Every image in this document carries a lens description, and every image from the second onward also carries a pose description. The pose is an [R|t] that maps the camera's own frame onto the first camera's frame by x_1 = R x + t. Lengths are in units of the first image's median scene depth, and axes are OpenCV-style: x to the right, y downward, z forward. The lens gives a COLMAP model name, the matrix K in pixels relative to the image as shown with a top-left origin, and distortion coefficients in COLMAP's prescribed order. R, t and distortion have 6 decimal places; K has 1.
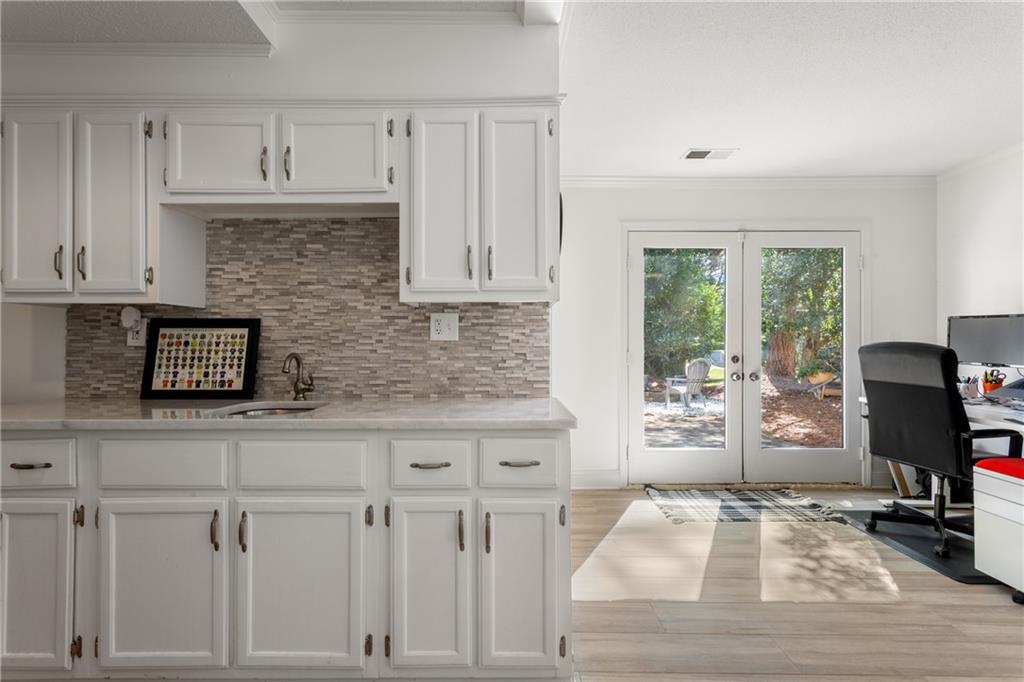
lens RADIAL K [[495.3, 0, 507.3], [0, 495.3, 336.8], [0, 0, 1]] dist [0.006064, 0.002621]
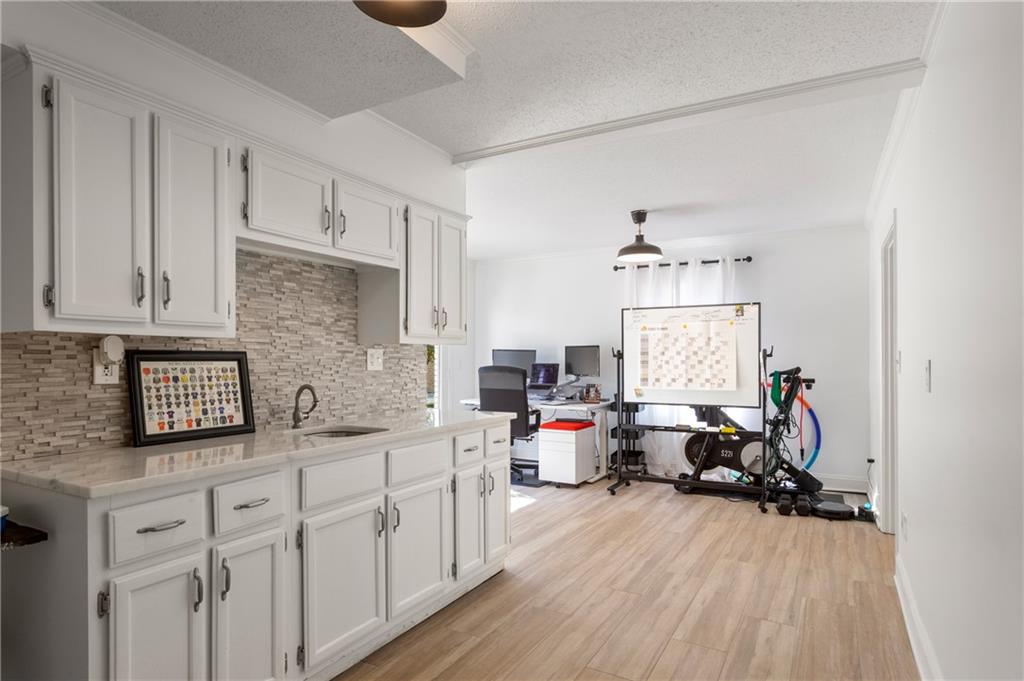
lens RADIAL K [[573.1, 0, 515.2], [0, 573.1, 348.7], [0, 0, 1]] dist [-0.006477, -0.003469]
pose [[0.480098, 0.014917, 0.877088, -1.237979], [0.001826, 0.999836, -0.018005, -0.020635], [-0.877213, 0.010246, 0.479992, -0.017174]]
